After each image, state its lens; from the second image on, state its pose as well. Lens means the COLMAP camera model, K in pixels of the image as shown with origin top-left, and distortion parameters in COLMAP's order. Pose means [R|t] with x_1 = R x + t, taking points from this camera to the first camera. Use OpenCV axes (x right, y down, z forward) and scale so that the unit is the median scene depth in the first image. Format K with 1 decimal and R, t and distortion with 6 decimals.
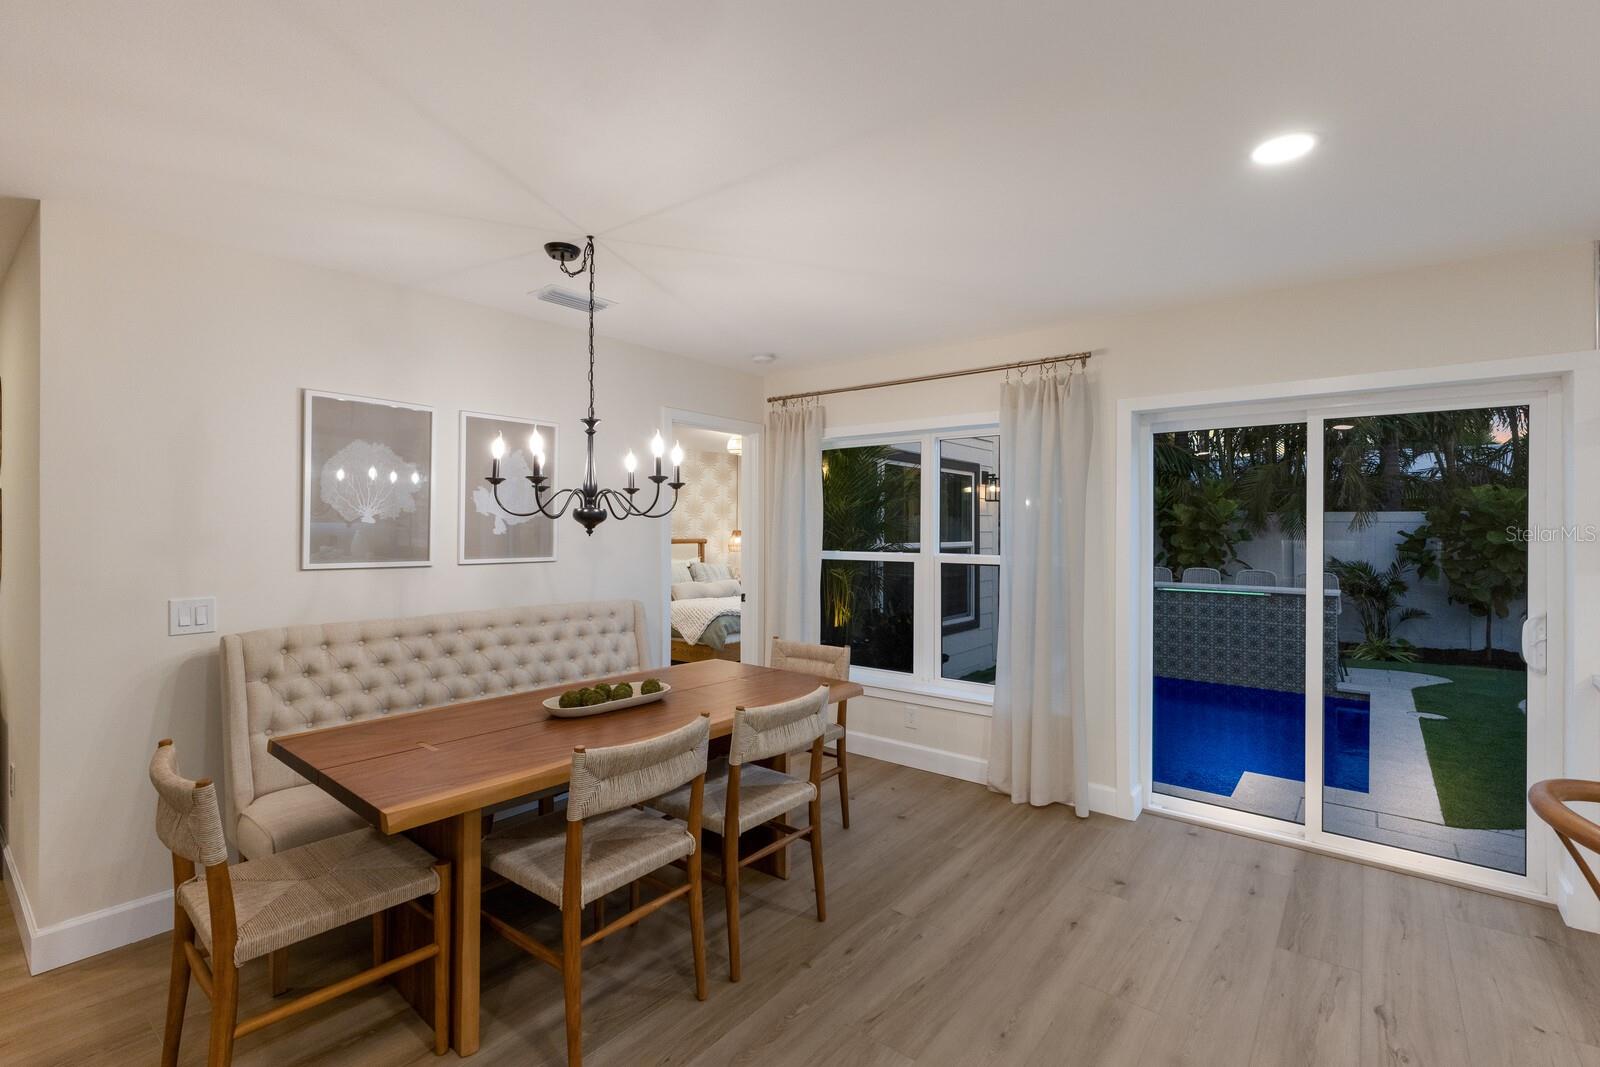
lens RADIAL K [[723.5, 0, 797.7], [0, 723.5, 528.2], [0, 0, 1]] dist [0.008809, 0.000376]
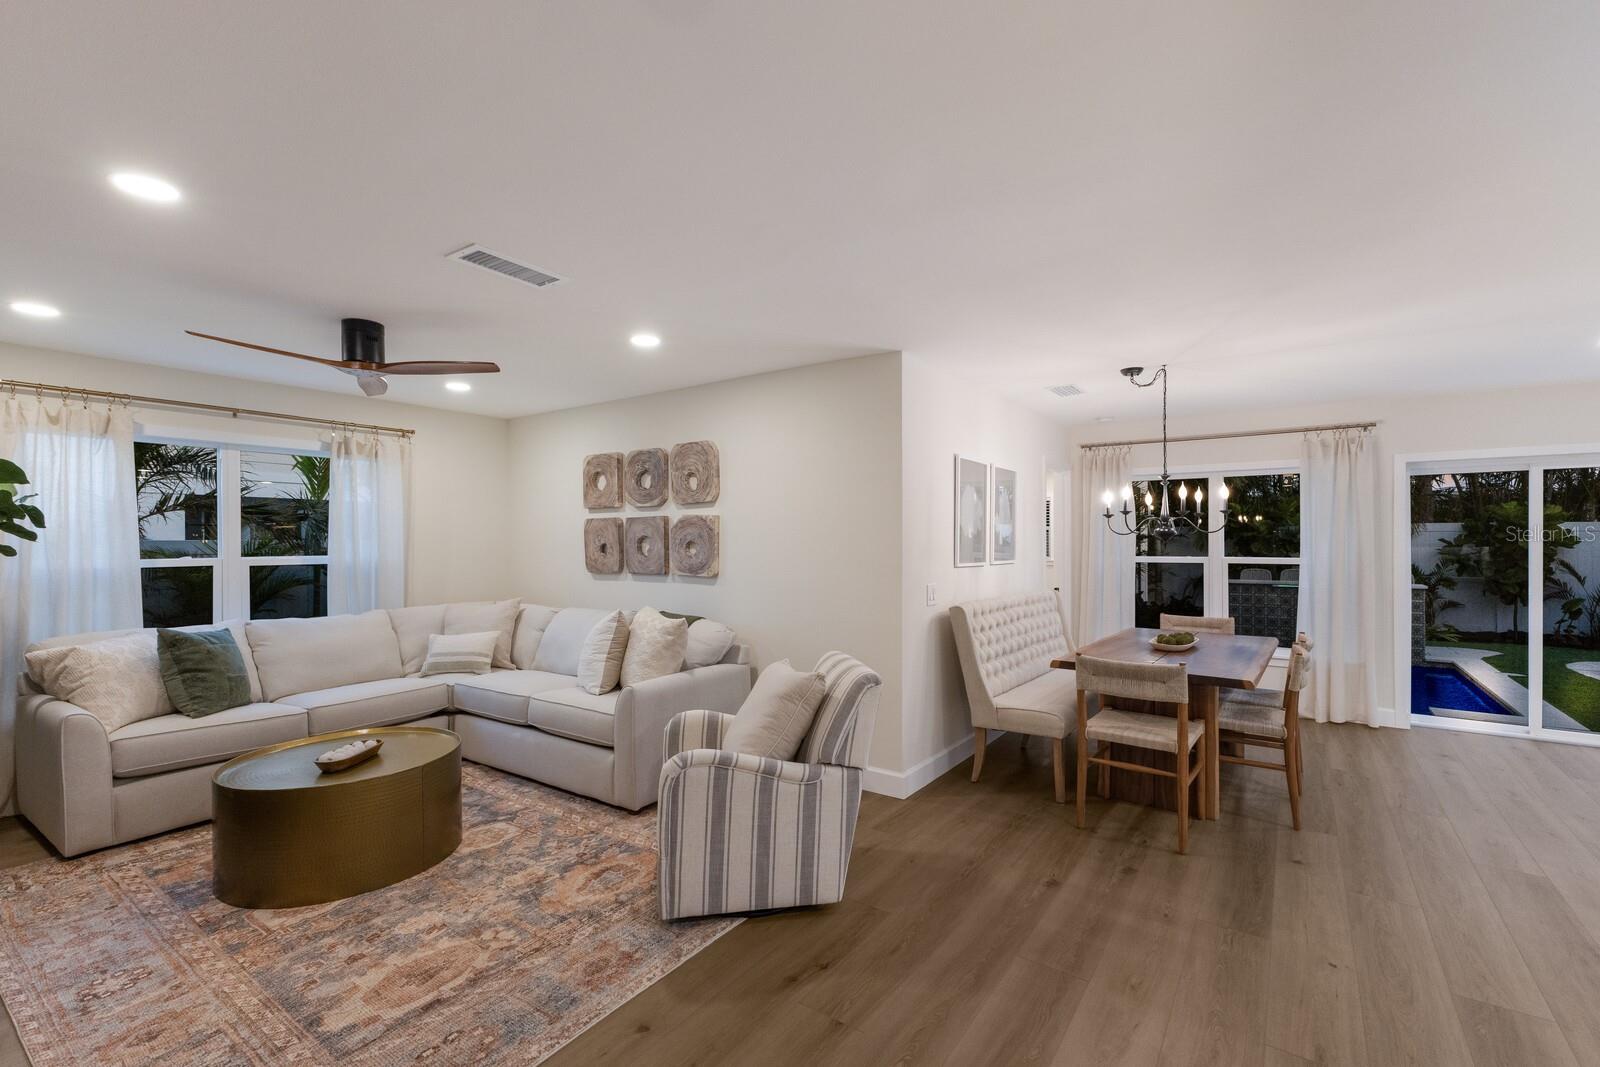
lens RADIAL K [[688.9, 0, 802.2], [0, 688.9, 540.5], [0, 0, 1]] dist [0.003034, 0.000499]
pose [[0.999276, -0.005089, 0.037715, -0.819351], [0.004940, 0.999980, 0.004052, -0.007916], [-0.037734, -0.003863, 0.999280, -0.383715]]
